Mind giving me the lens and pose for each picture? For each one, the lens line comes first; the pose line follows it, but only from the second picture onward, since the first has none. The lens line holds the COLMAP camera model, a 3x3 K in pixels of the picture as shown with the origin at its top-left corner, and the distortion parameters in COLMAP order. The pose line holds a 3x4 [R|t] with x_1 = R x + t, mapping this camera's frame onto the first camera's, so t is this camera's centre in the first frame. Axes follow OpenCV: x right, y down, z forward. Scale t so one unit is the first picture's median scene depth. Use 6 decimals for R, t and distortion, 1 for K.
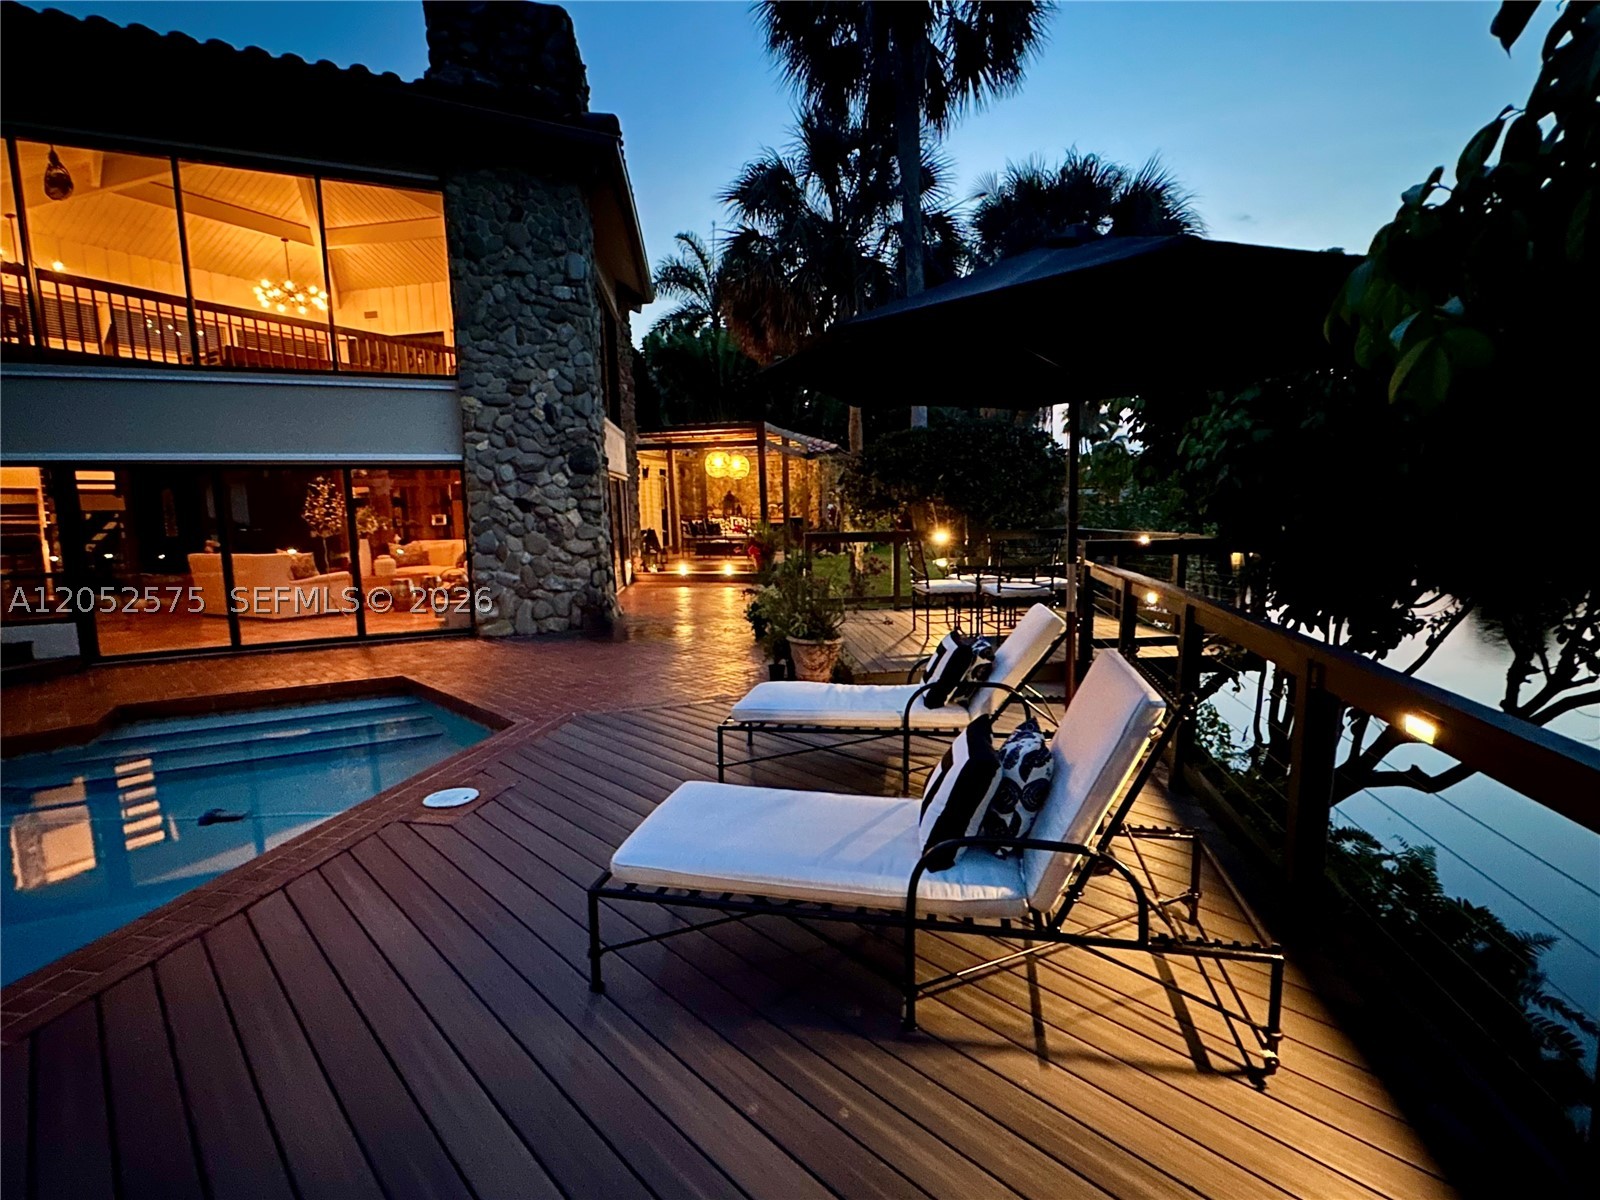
lens RADIAL K [[805.7, 0, 772.3], [0, 805.7, 606.3], [0, 0, 1]] dist [-0.004530, 0.002189]
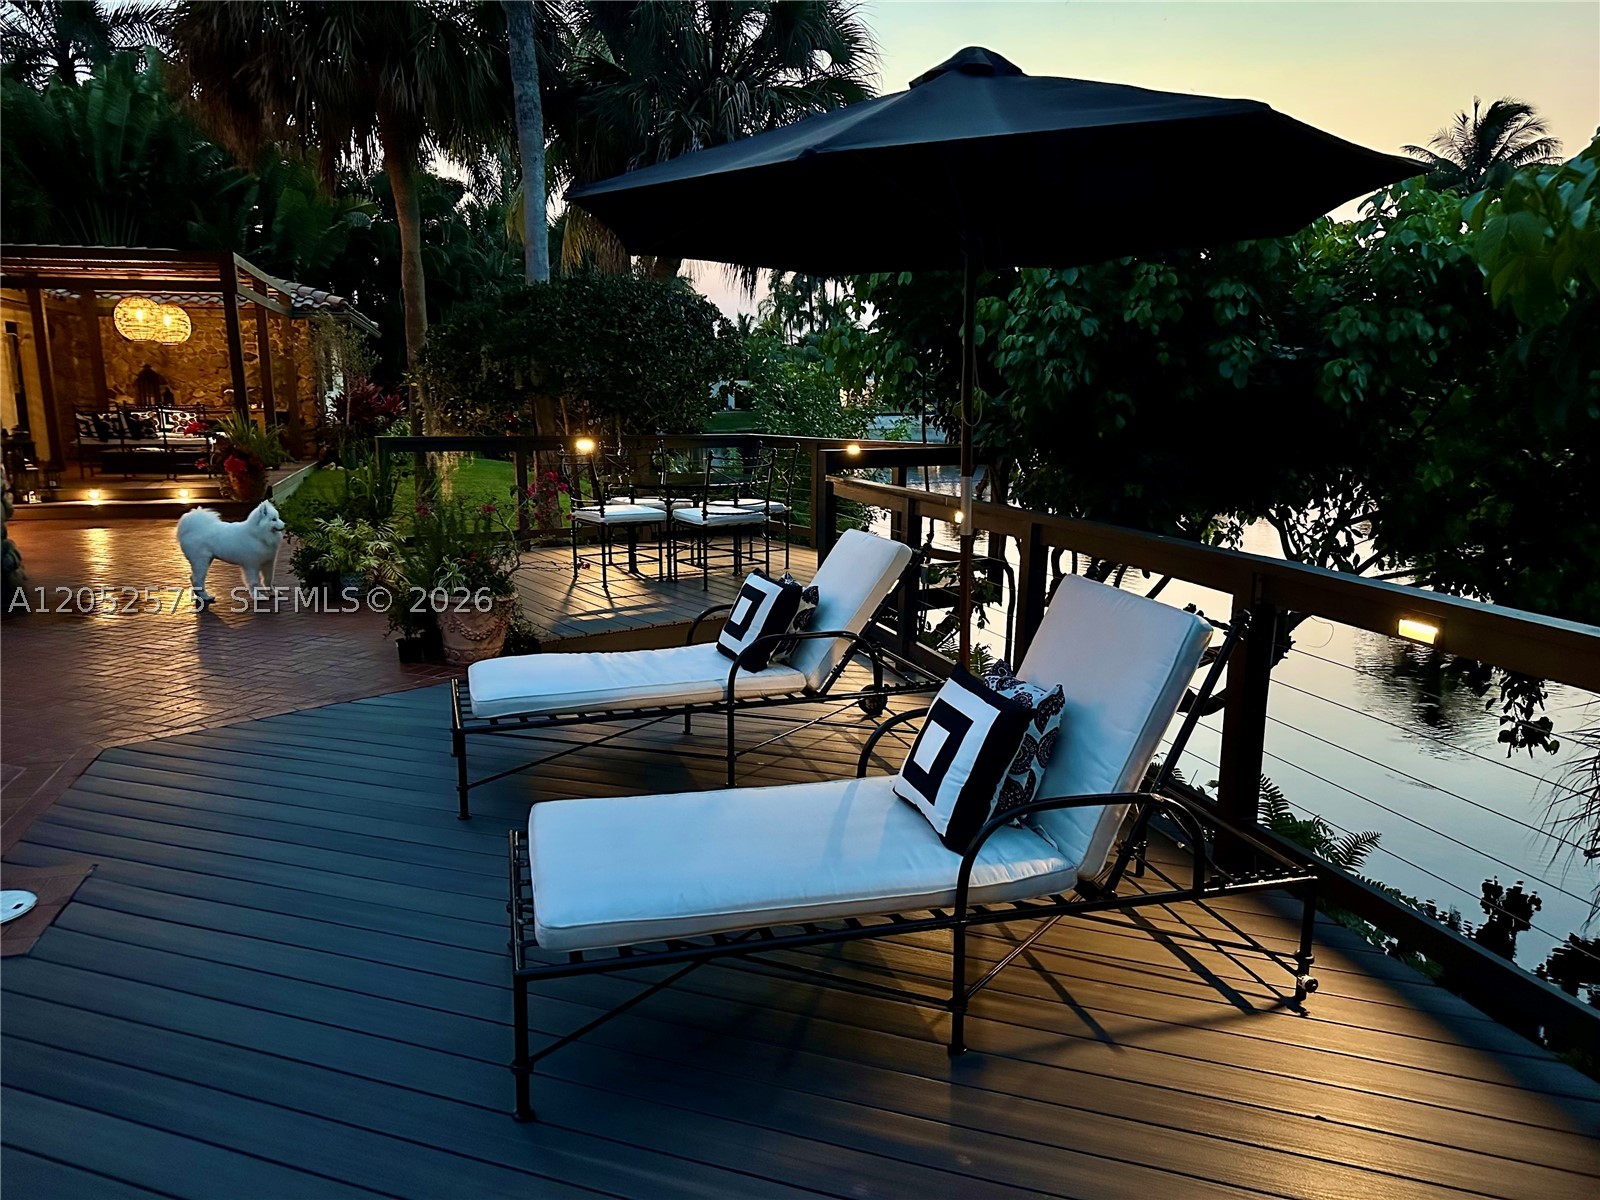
lens RADIAL K [[1147.2, 0, 807.4], [0, 1147.2, 594.9], [0, 0, 1]] dist [0.043737, -0.030789]
pose [[0.878649, -0.058015, 0.473930, -0.115008], [0.037636, 0.997918, 0.052381, 0.000246], [-0.475982, -0.028188, 0.879003, 0.015827]]
